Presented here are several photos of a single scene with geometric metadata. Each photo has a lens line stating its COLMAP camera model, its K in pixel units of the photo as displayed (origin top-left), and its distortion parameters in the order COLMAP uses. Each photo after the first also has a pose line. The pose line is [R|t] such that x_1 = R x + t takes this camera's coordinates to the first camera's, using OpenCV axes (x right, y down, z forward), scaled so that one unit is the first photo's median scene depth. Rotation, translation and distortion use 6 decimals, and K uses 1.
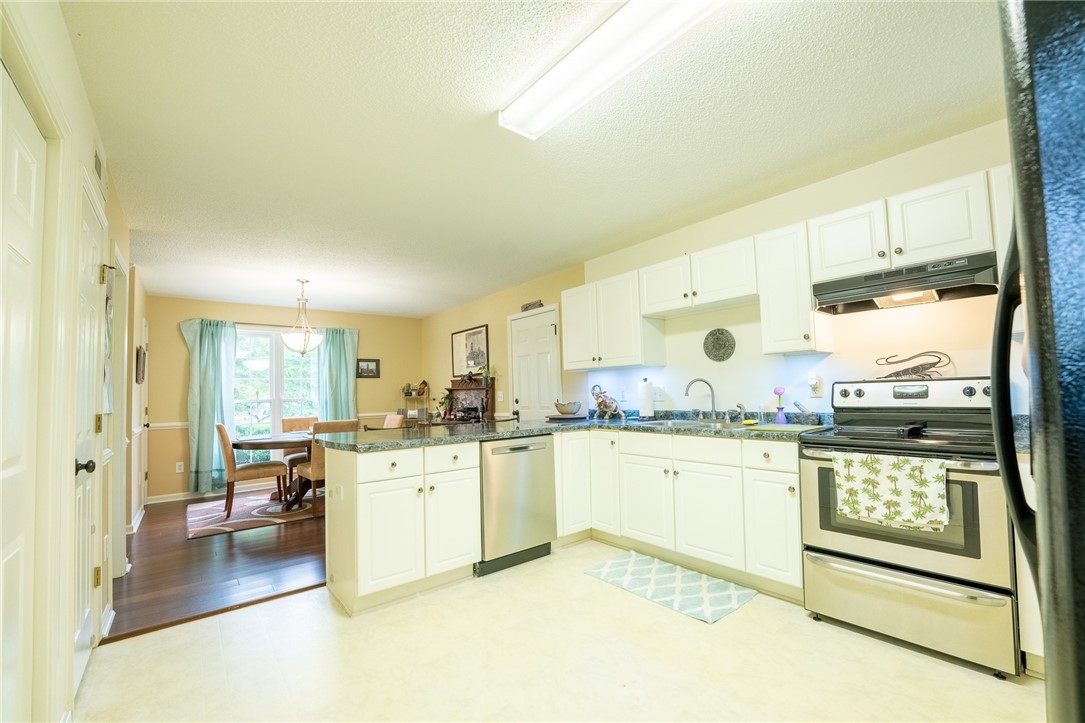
lens RADIAL K [[439.7, 0, 542.8], [0, 439.7, 371.6], [0, 0, 1]] dist [-0.017173, 0.000396]
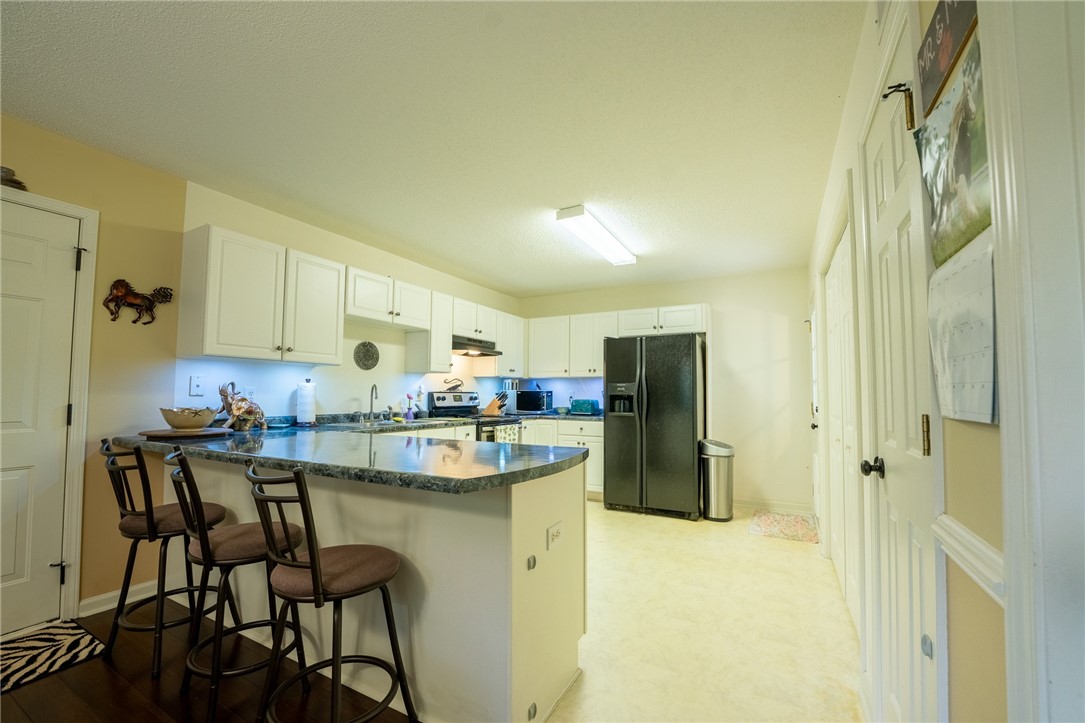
lens RADIAL K [[439.7, 0, 542.8], [0, 439.7, 371.6], [0, 0, 1]] dist [-0.017173, 0.000396]
pose [[-0.374981, 0.075963, 0.923915, -0.634498], [-0.038294, 0.994517, -0.097310, 0.057309], [-0.926241, -0.071870, -0.370016, 0.749791]]
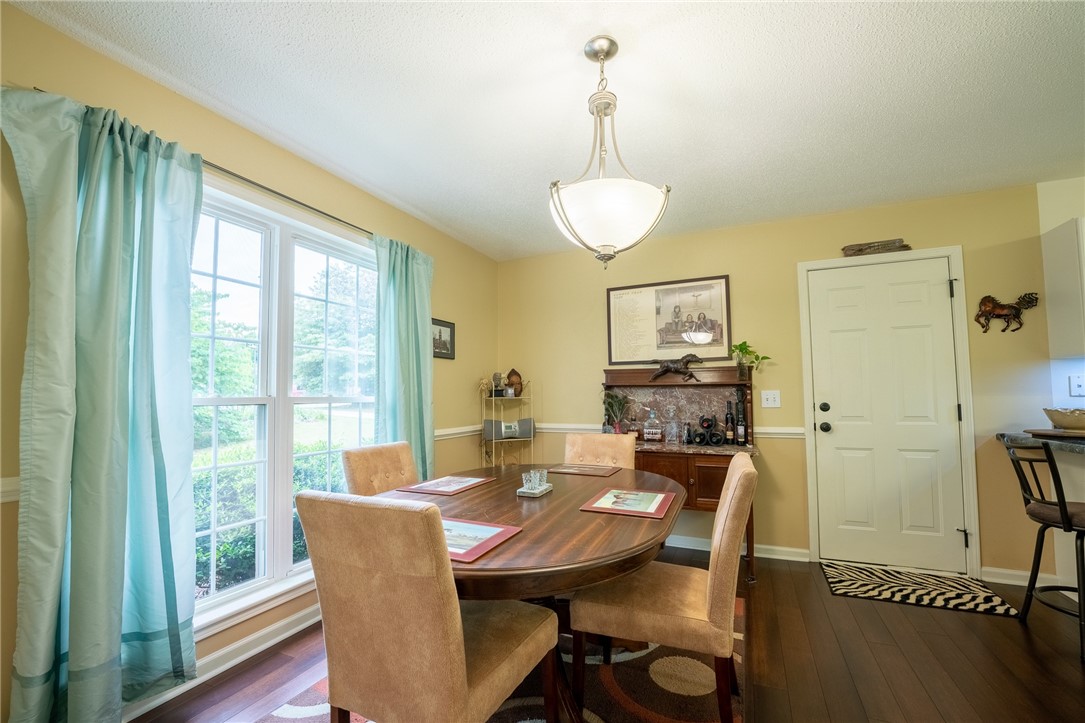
lens RADIAL K [[439.7, 0, 542.8], [0, 439.7, 371.6], [0, 0, 1]] dist [-0.017173, 0.000396]
pose [[0.896304, 0.044197, 0.441231, -0.790235], [-0.037219, 0.999008, -0.024461, 0.058129], [-0.441874, 0.005502, 0.897060, 0.772527]]
